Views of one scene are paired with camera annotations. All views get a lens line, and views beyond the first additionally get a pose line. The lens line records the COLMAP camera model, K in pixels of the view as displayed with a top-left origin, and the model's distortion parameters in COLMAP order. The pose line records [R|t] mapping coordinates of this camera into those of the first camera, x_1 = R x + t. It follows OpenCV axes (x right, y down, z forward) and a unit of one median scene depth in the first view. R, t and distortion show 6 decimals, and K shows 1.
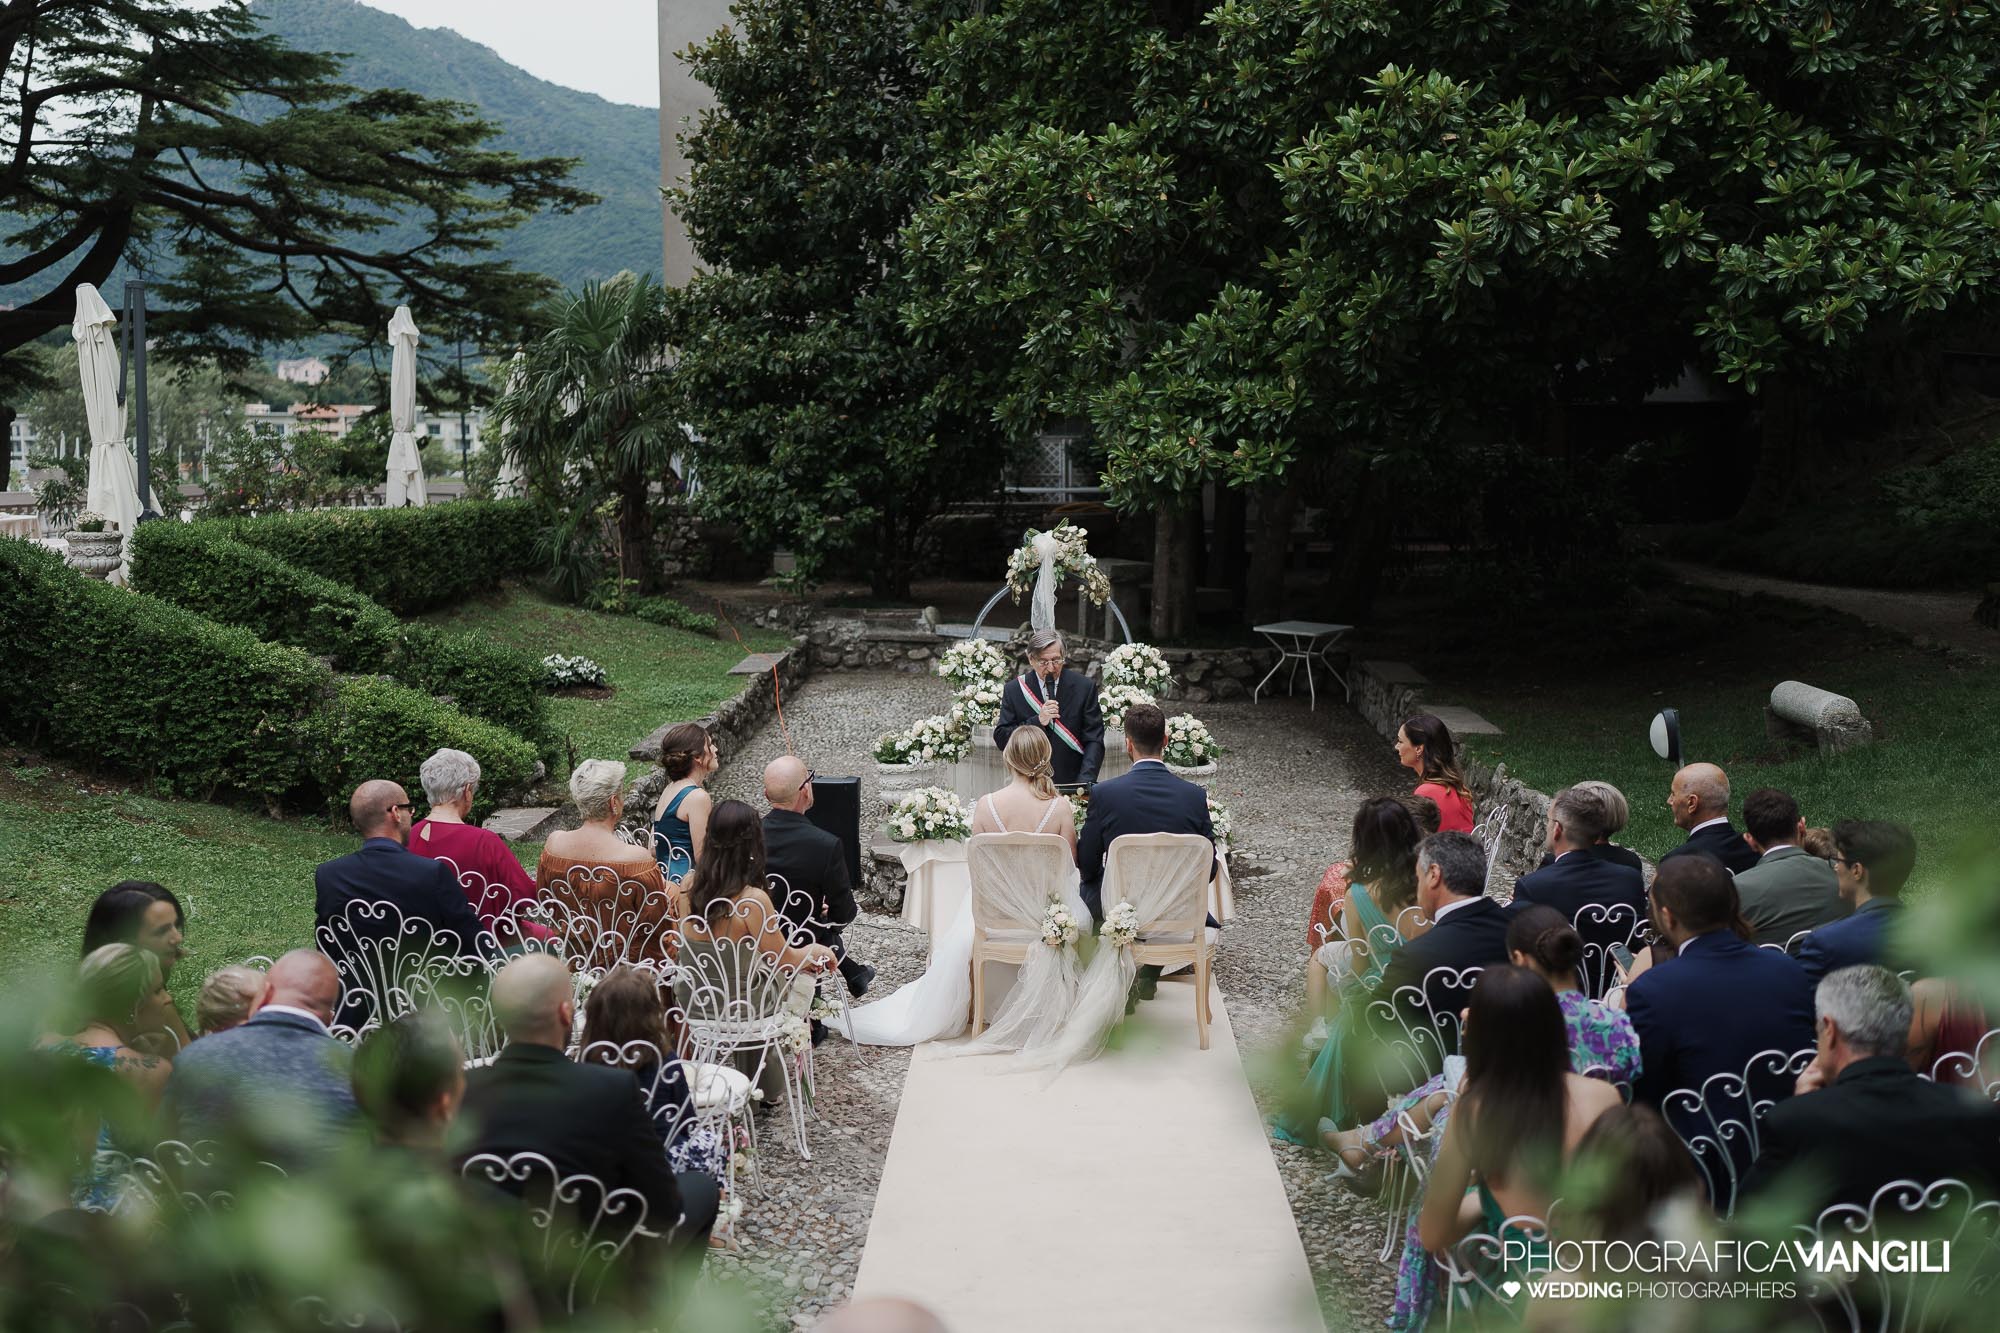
lens RADIAL K [[1891.4, 0, 1001.4], [0, 1891.4, 671.0], [0, 0, 1]] dist [0.022080, 0.000000]
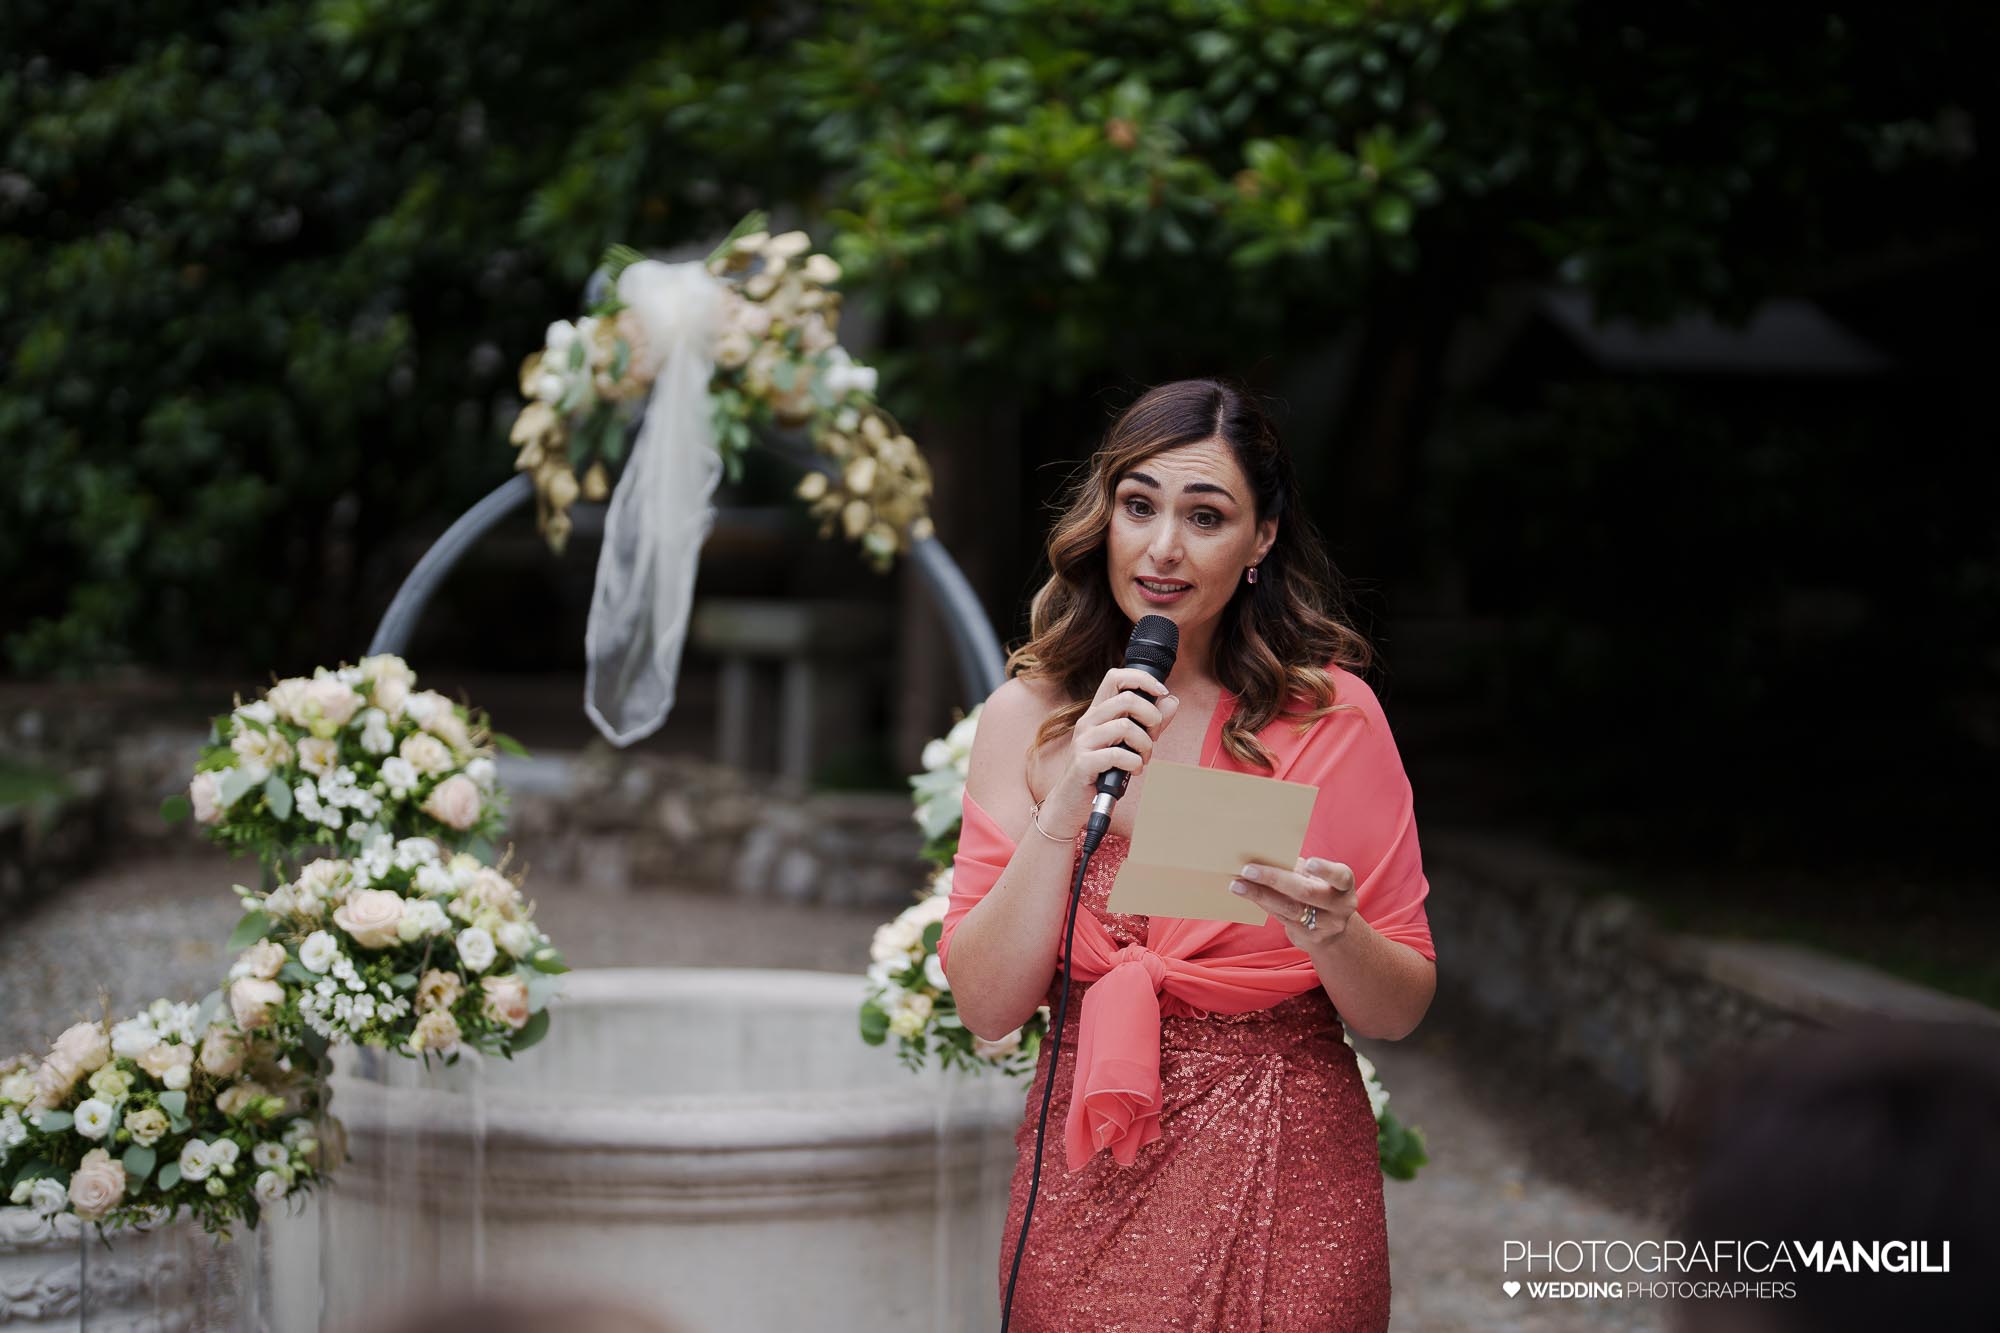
lens RADIAL K [[2470.6, 0, 995.5], [0, 2470.6, 668.8], [0, 0, 1]] dist [0.014899, 0.000000]
pose [[0.986338, 0.017158, 0.163841, 0.011445], [-0.003049, 0.996292, -0.085981, 0.008600], [-0.164709, 0.084307, 0.982733, 0.629322]]
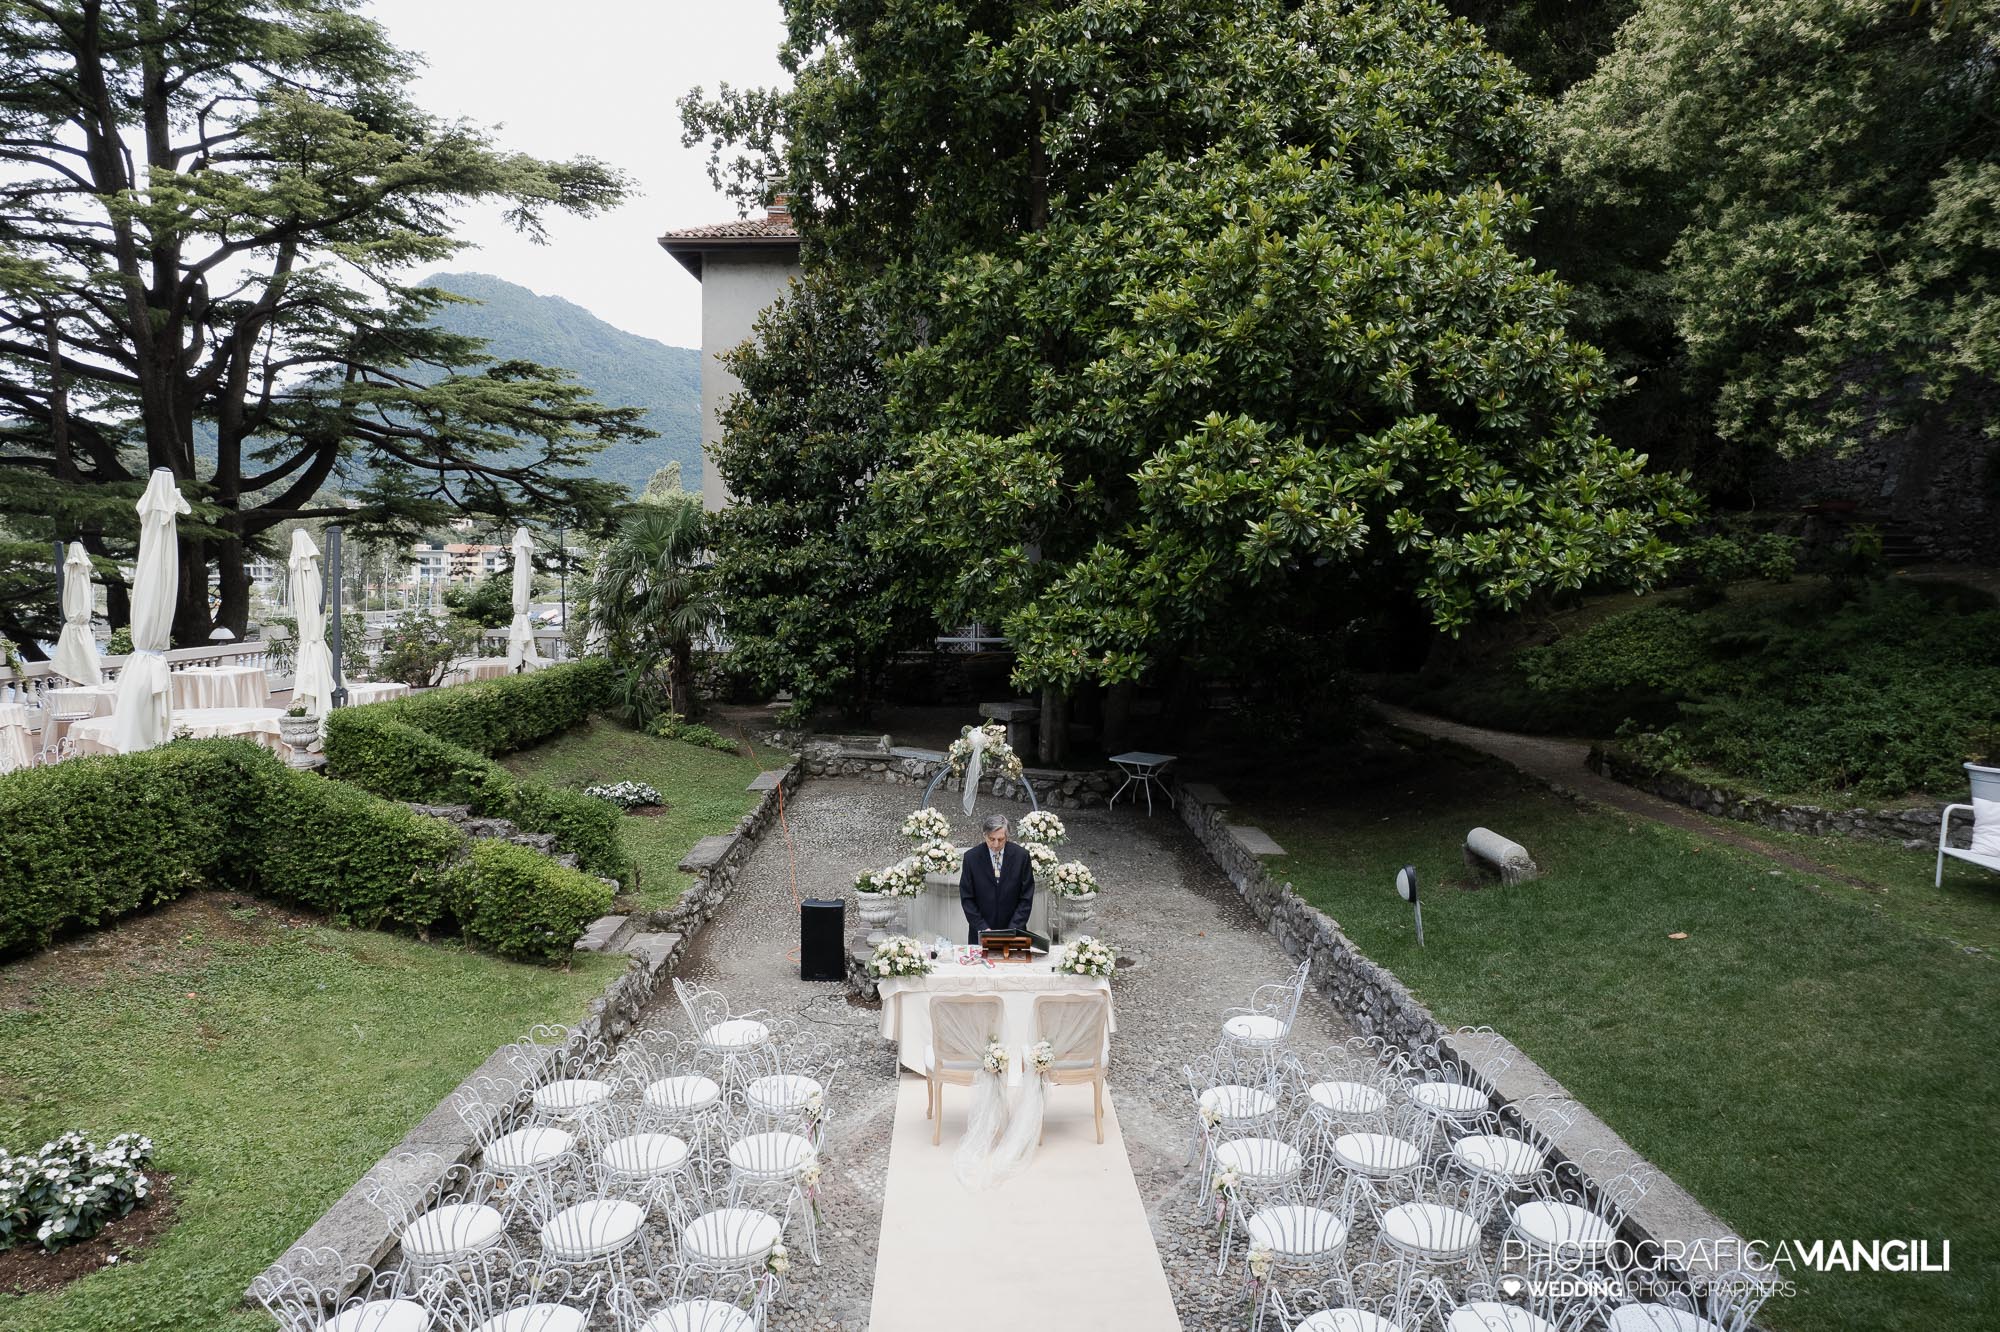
lens RADIAL K [[1246.9, 0, 1001.6], [0, 1246.9, 670.4], [0, 0, 1]] dist [-0.038309, 0.014684]
pose [[0.997873, 0.004454, 0.065032, -0.018101], [-0.002342, 0.999469, -0.032513, -0.081332], [-0.065142, 0.032292, 0.997353, 0.056367]]
